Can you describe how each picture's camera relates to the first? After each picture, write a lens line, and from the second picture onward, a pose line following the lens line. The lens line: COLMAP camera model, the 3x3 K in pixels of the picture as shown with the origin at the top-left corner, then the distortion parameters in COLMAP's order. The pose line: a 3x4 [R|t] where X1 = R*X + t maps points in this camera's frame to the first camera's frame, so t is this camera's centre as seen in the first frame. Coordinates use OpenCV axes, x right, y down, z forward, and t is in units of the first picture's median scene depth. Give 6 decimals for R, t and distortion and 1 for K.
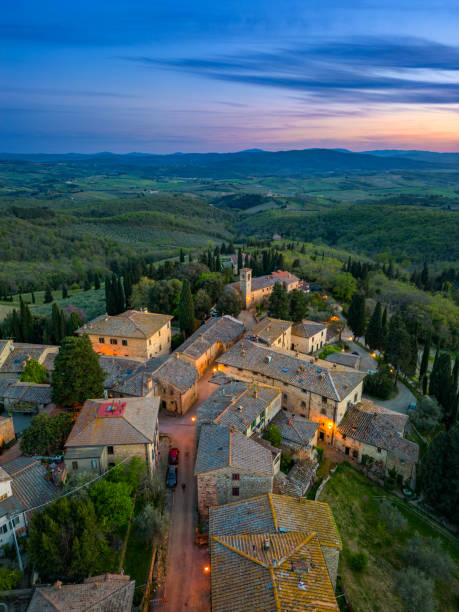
lens RADIAL K [[428.1, 0, 229.5], [0, 428.1, 306.0], [0, 0, 1]] dist [0.079014, -0.071777]
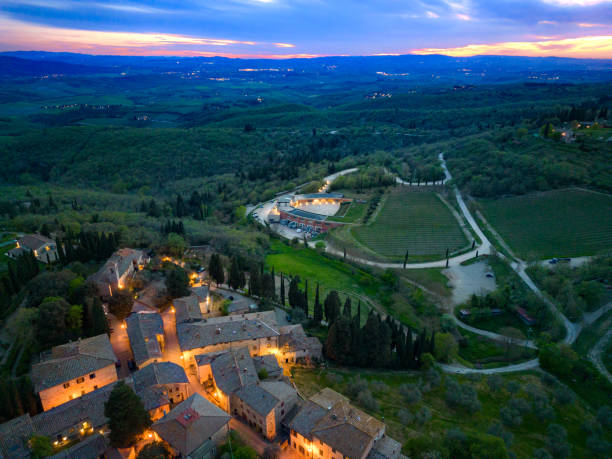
lens RADIAL K [[428.1, 0, 307.3], [0, 428.1, 228.2], [0, 0, 1]] dist [0.079014, -0.071777]
pose [[0.659197, -0.279597, 0.698058, -0.433560], [0.253282, 0.956618, 0.143977, -0.231836], [-0.708031, 0.081897, 0.701416, -0.153415]]
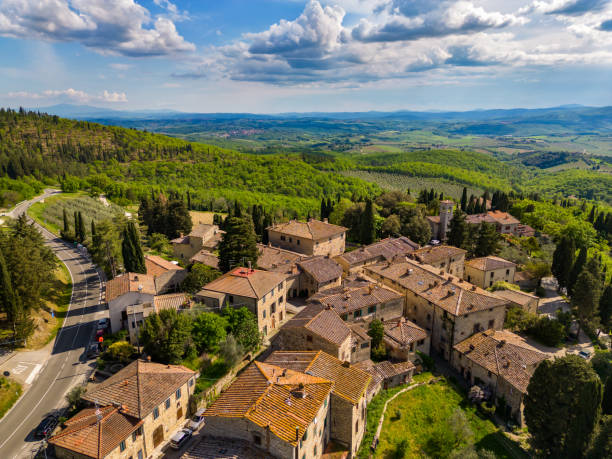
lens RADIAL K [[428.1, 0, 307.3], [0, 428.1, 228.2], [0, 0, 1]] dist [0.079014, -0.071777]
pose [[0.889047, 0.116802, -0.442666, 0.228767], [-0.148954, 0.988097, -0.038439, 0.069685], [0.432907, 0.100111, 0.895862, -0.031300]]
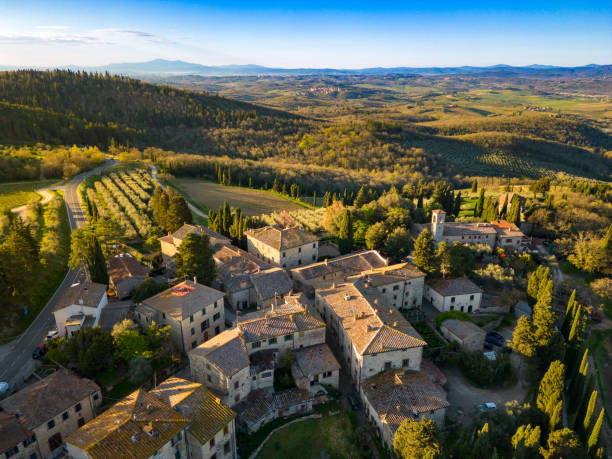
lens RADIAL K [[428.1, 0, 307.3], [0, 428.1, 228.2], [0, 0, 1]] dist [0.079014, -0.071777]
pose [[0.793245, 0.210679, -0.571294, 0.418010], [-0.203552, 0.976008, 0.077295, -0.075059], [0.573872, 0.054974, 0.817098, 0.051364]]
